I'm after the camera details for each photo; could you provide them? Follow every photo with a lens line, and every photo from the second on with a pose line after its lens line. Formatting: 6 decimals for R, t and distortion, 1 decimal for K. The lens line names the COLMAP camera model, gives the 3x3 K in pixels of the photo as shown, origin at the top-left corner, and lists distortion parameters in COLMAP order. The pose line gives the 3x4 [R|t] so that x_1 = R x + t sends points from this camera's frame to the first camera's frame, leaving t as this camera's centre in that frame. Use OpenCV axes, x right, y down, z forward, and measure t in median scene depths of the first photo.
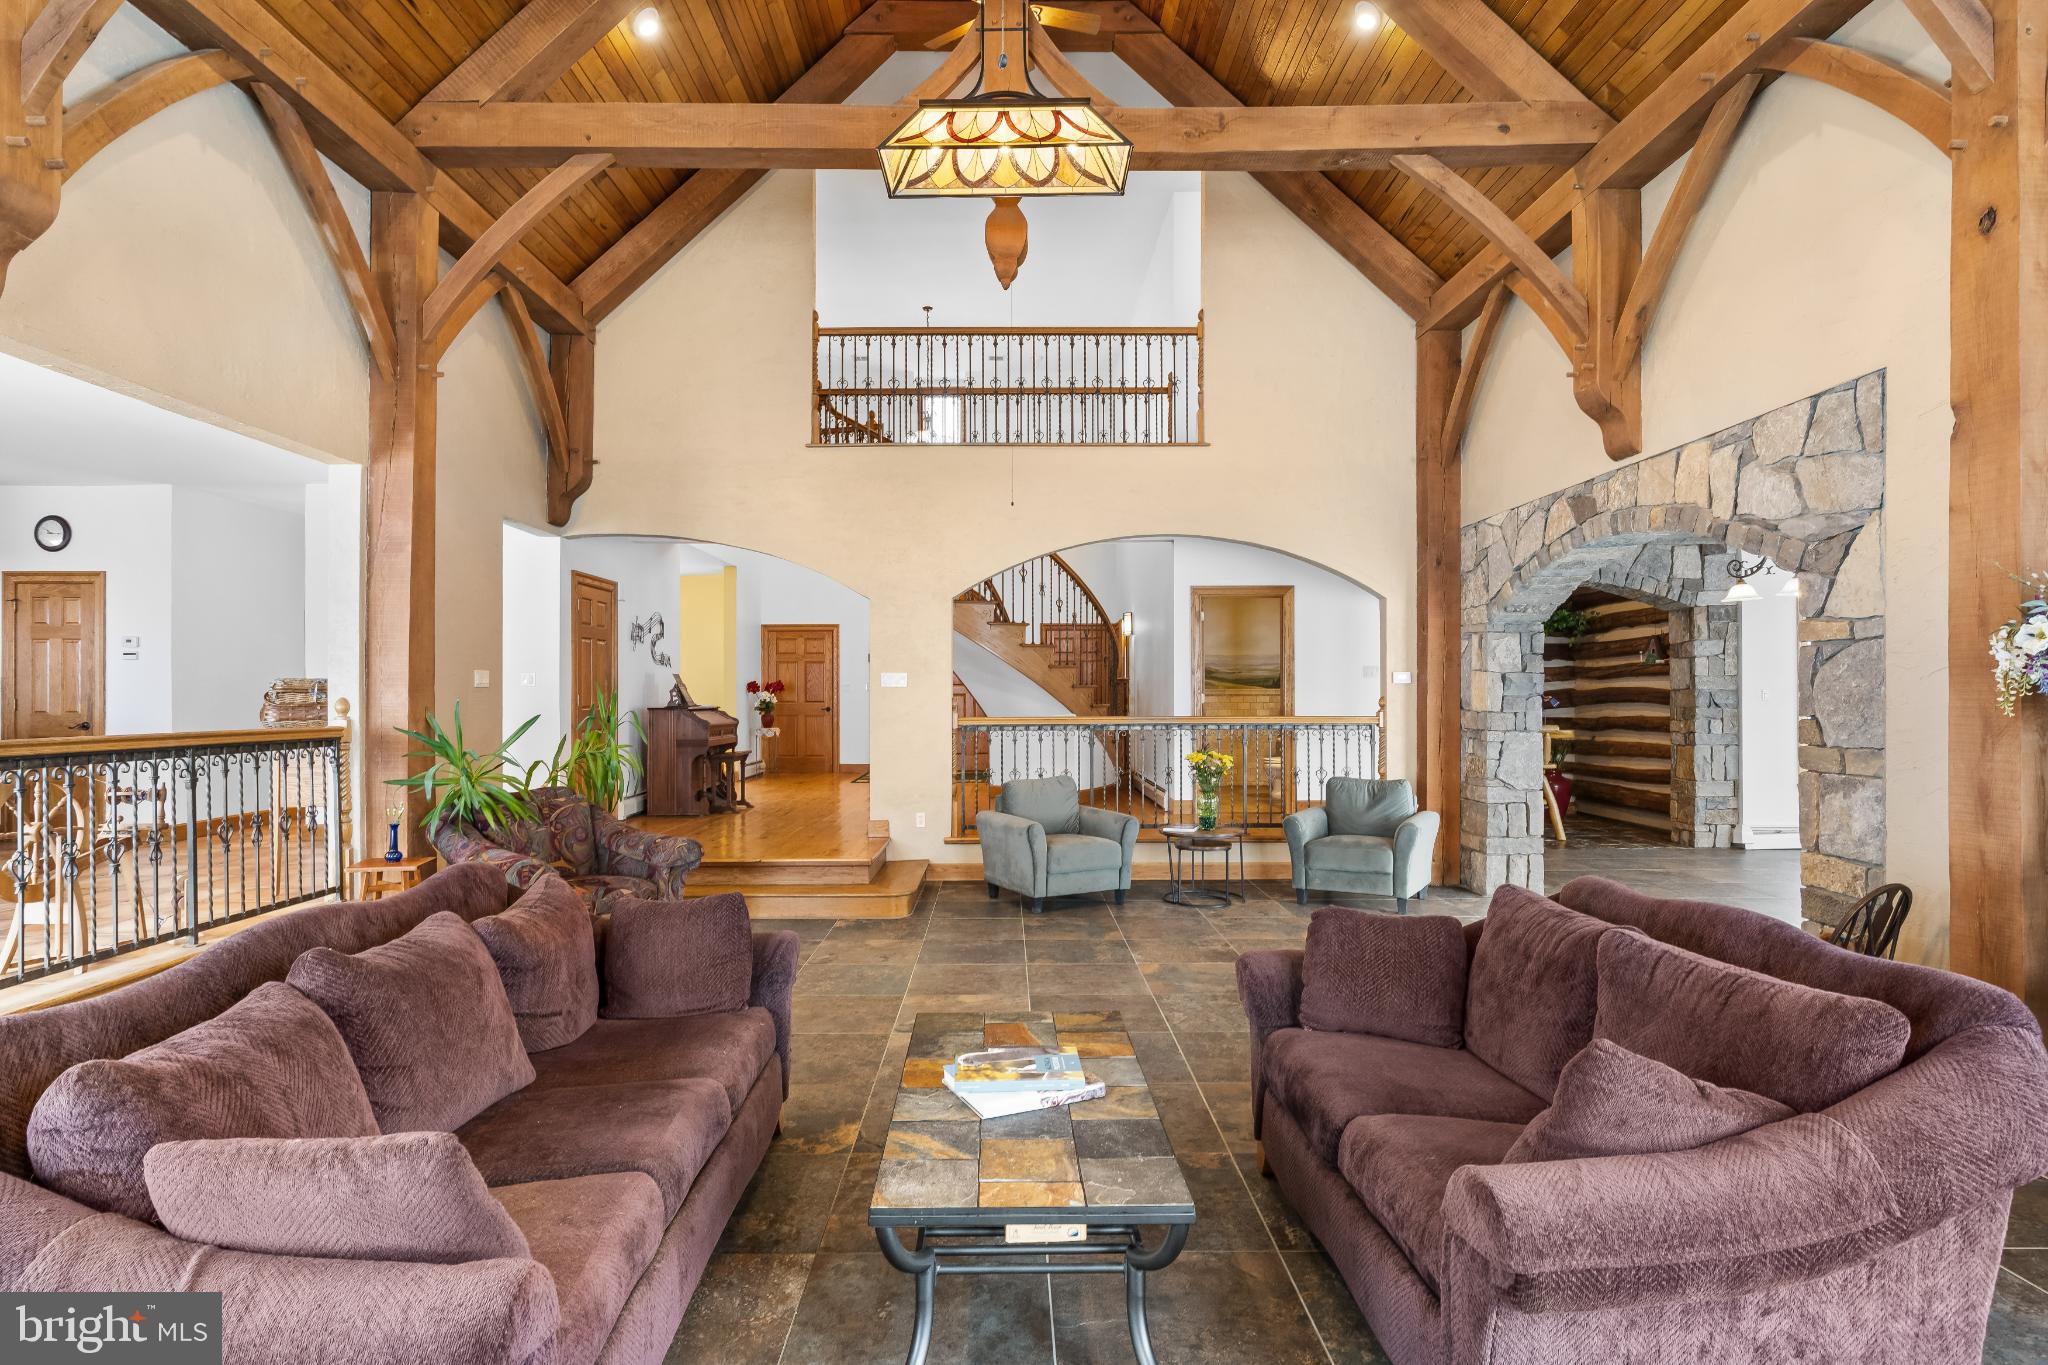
lens RADIAL K [[1090.4, 0, 1024.0], [0, 1090.4, 682.5], [0, 0, 1]] dist [0.028261, 0.000265]
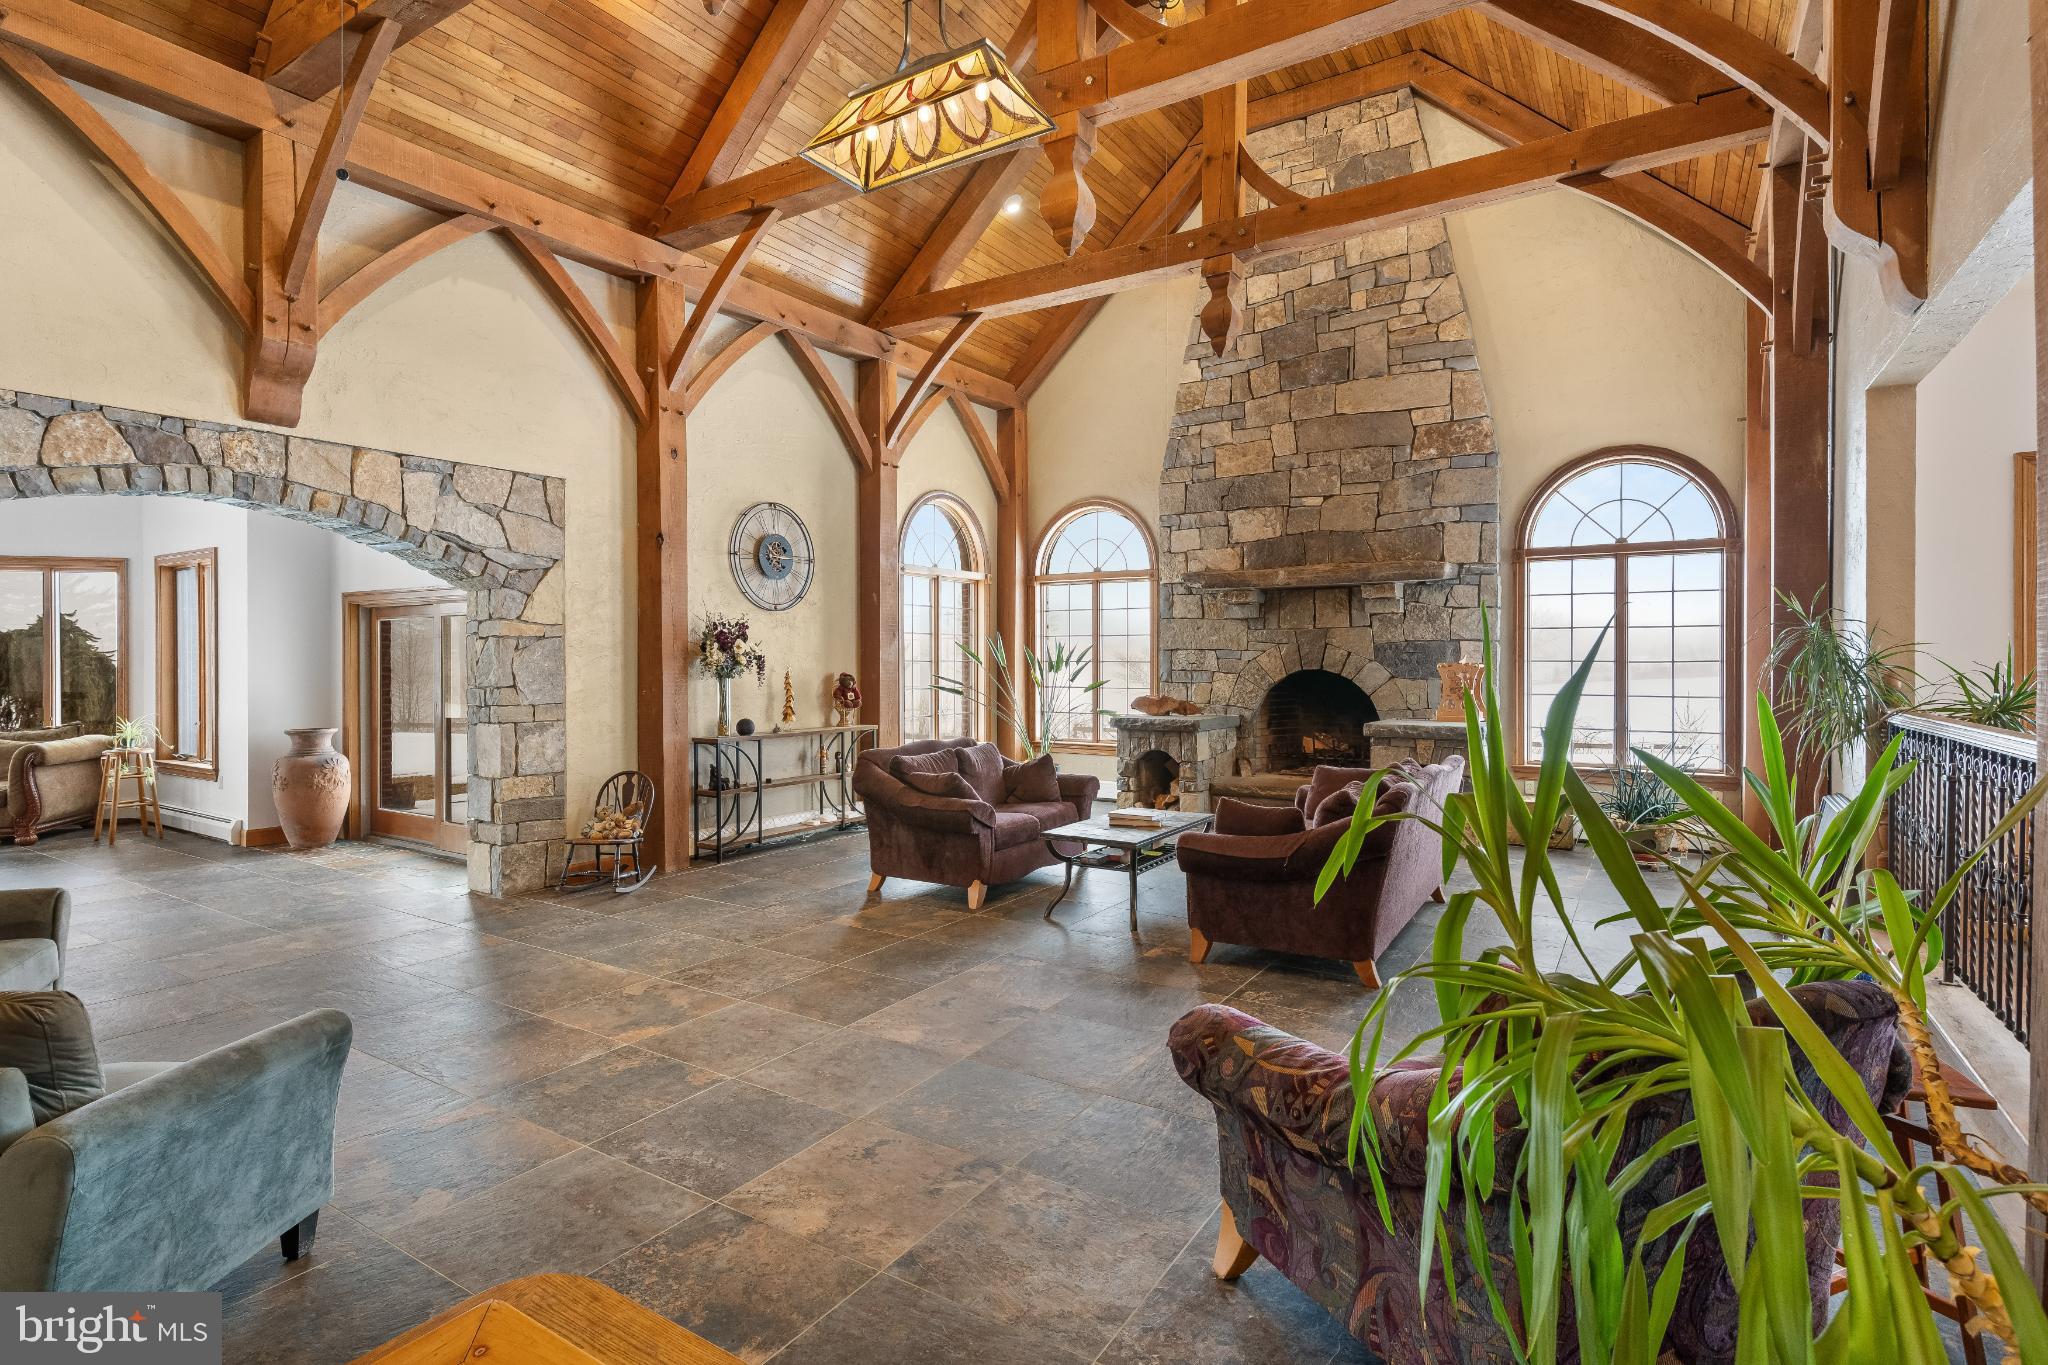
lens RADIAL K [[995.4, 0, 1018.2], [0, 995.4, 656.9], [0, 0, 1]] dist [-0.000423, 0.000044]
pose [[-0.838793, 0.007165, 0.544403, -0.614362], [-0.001156, 0.999888, -0.014941, 0.010859], [-0.544449, -0.013162, -0.838691, 1.830057]]
